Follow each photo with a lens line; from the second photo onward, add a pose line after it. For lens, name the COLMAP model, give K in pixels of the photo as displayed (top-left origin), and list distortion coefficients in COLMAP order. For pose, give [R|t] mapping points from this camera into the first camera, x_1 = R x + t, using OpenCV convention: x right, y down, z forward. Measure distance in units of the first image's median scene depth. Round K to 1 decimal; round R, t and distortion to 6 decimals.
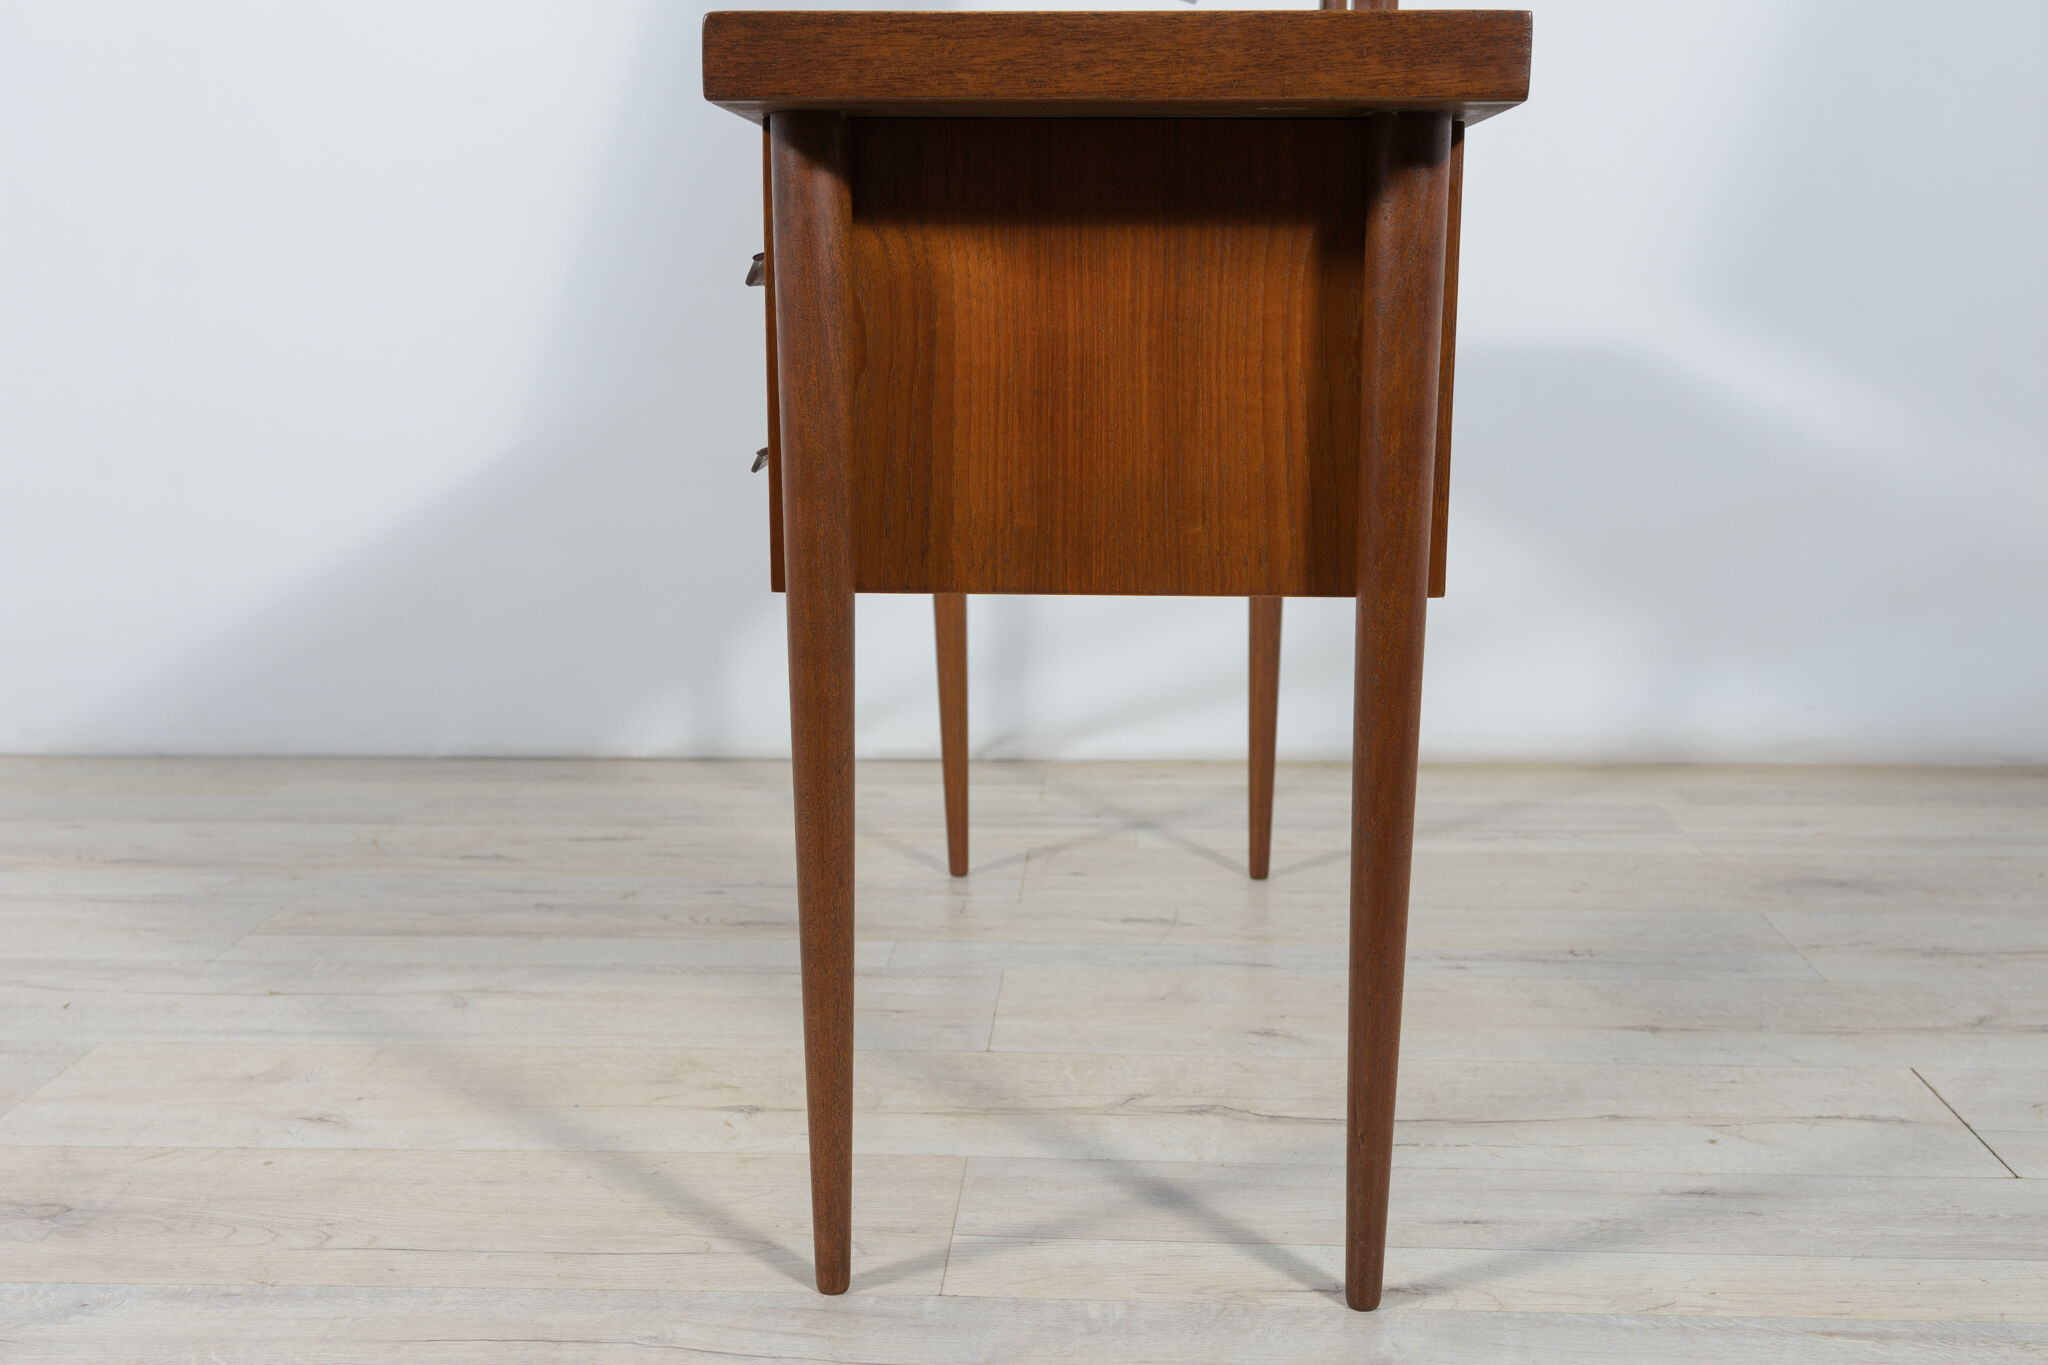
lens RADIAL K [[2230.3, 0, 1024.0], [0, 2230.3, 682.5], [0, 0, 1]] dist [-0.012814, 0.018321]
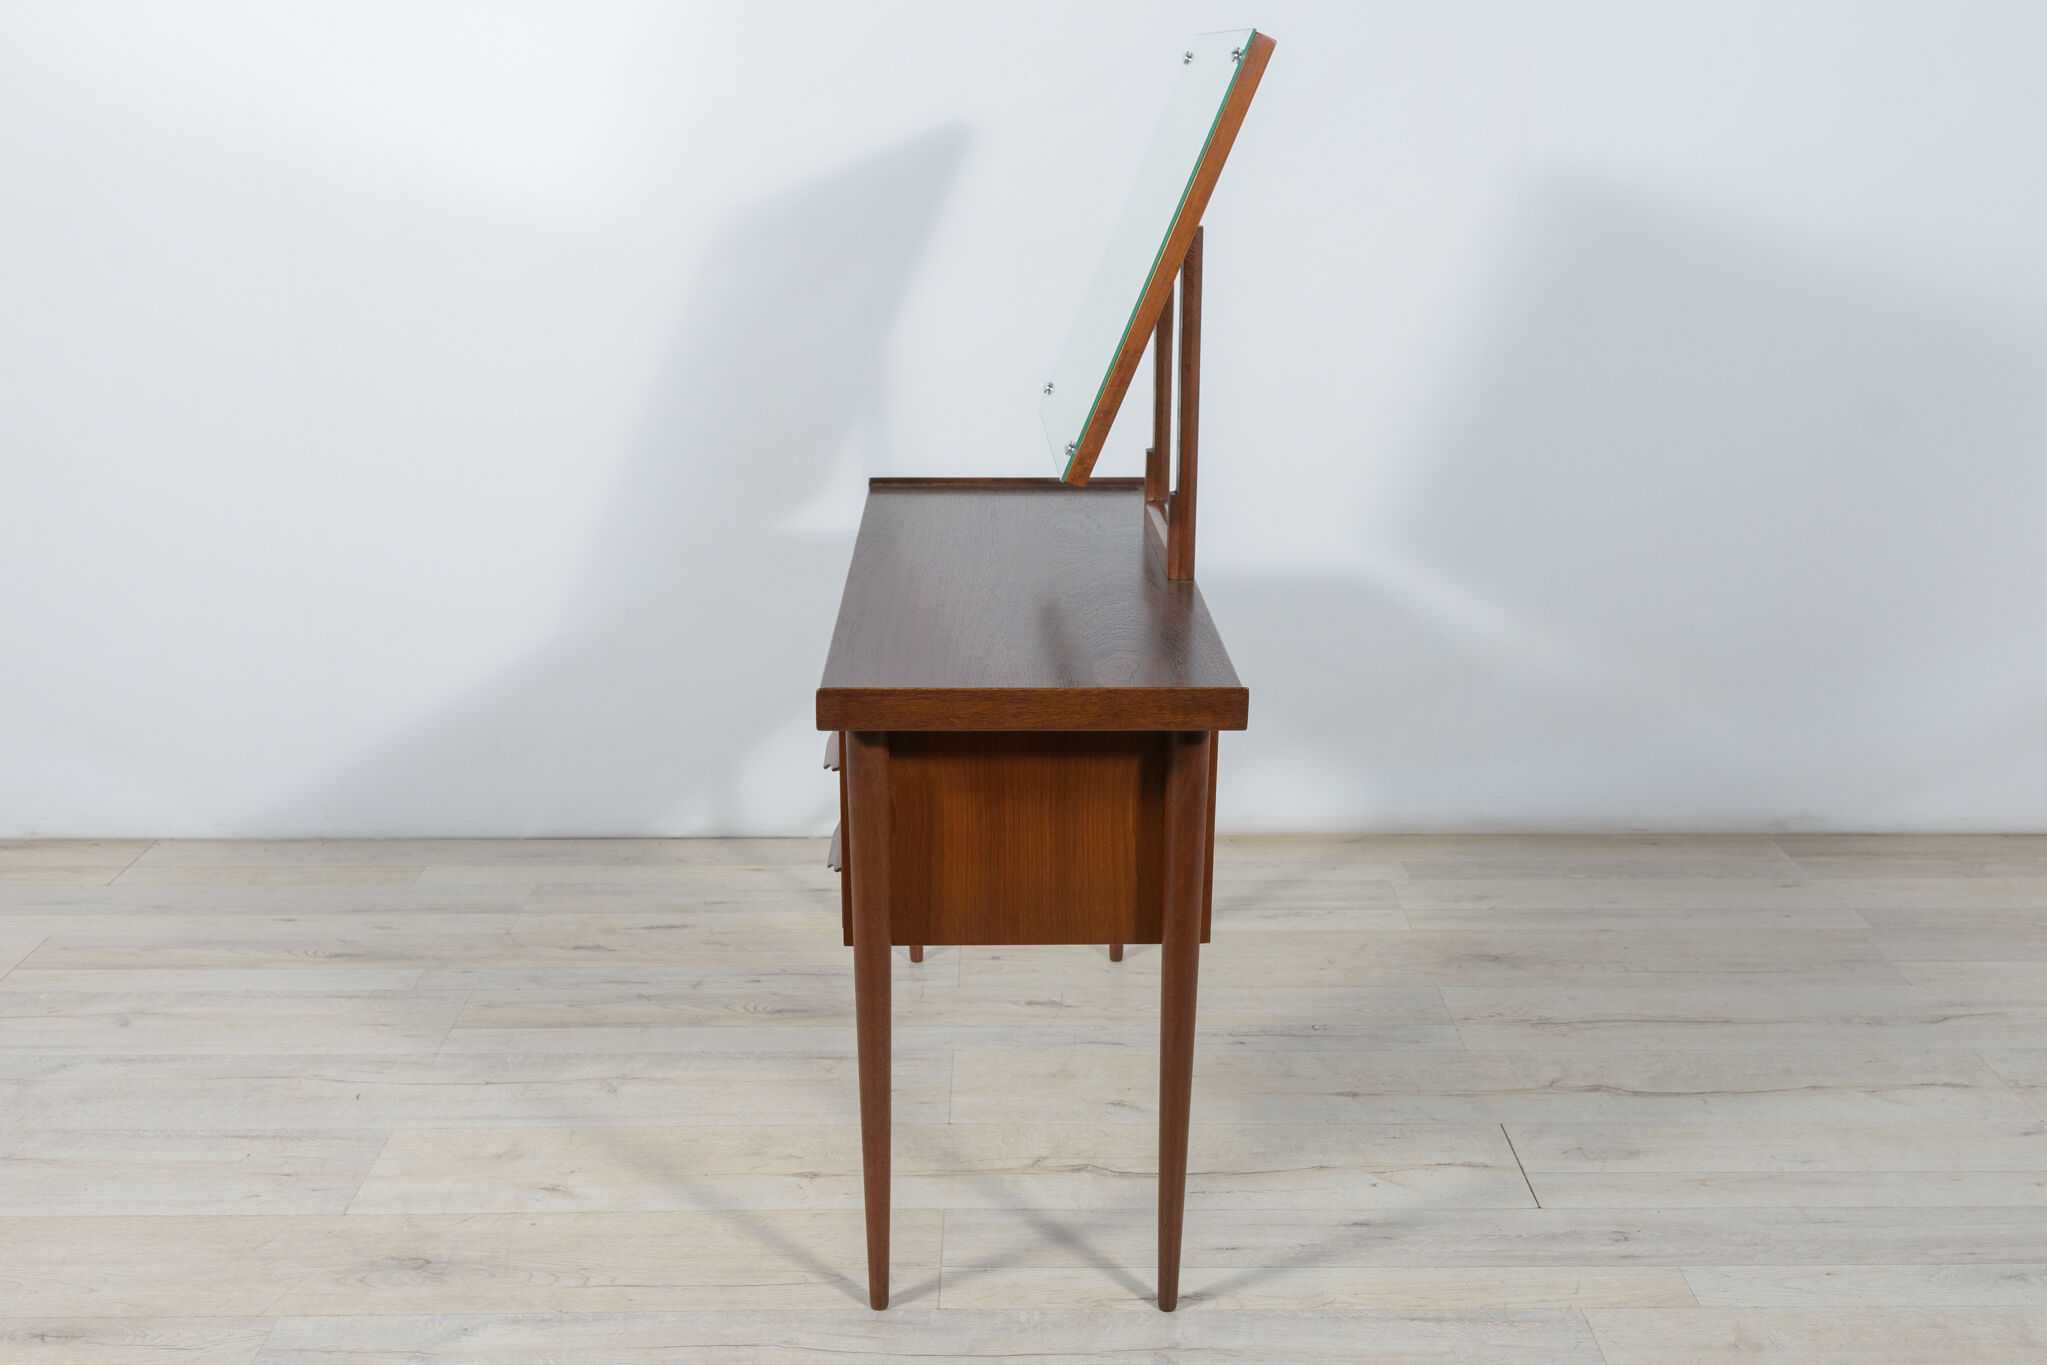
lens RADIAL K [[2141.8, 0, 1045.4], [0, 2141.8, 686.0], [0, 0, 1]] dist [-0.009229, 0.004320]
pose [[0.997796, -0.011944, 0.065270, -0.051477], [0.005233, 0.994766, 0.102049, -0.364207], [-0.066147, -0.101482, 0.992636, -0.617753]]
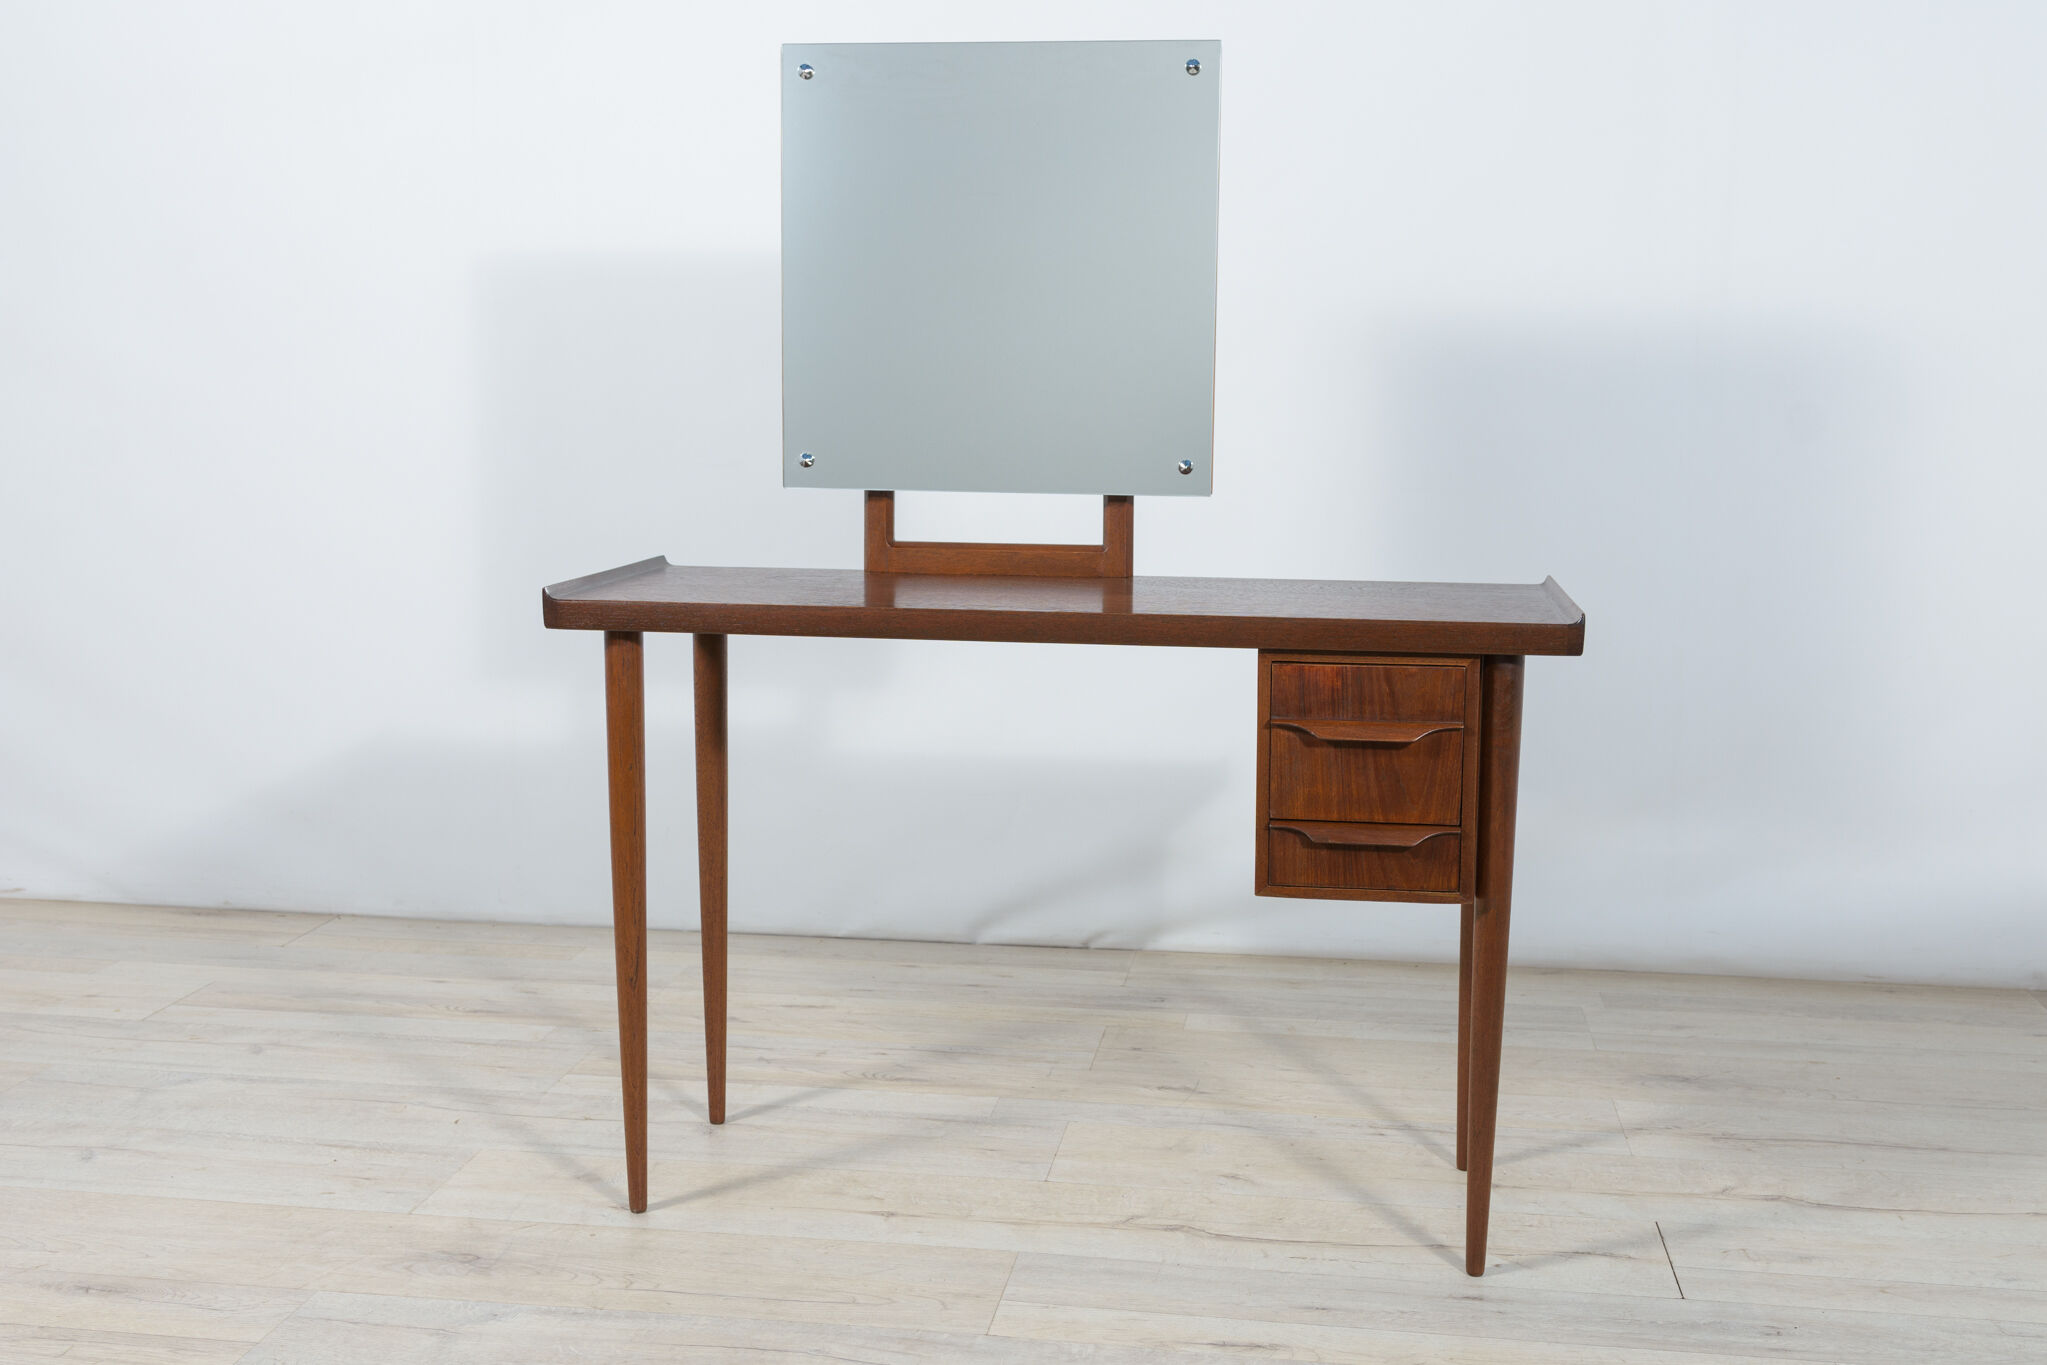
lens RADIAL K [[2172.2, 0, 1023.5], [0, 2172.2, 682.5], [0, 0, 1]] dist [-0.013384, 0.015900]
pose [[0.994991, 0.023638, -0.097133, 0.121854], [-0.027241, 0.998983, -0.035934, -0.142394], [0.096184, 0.038400, 0.994623, -0.576648]]
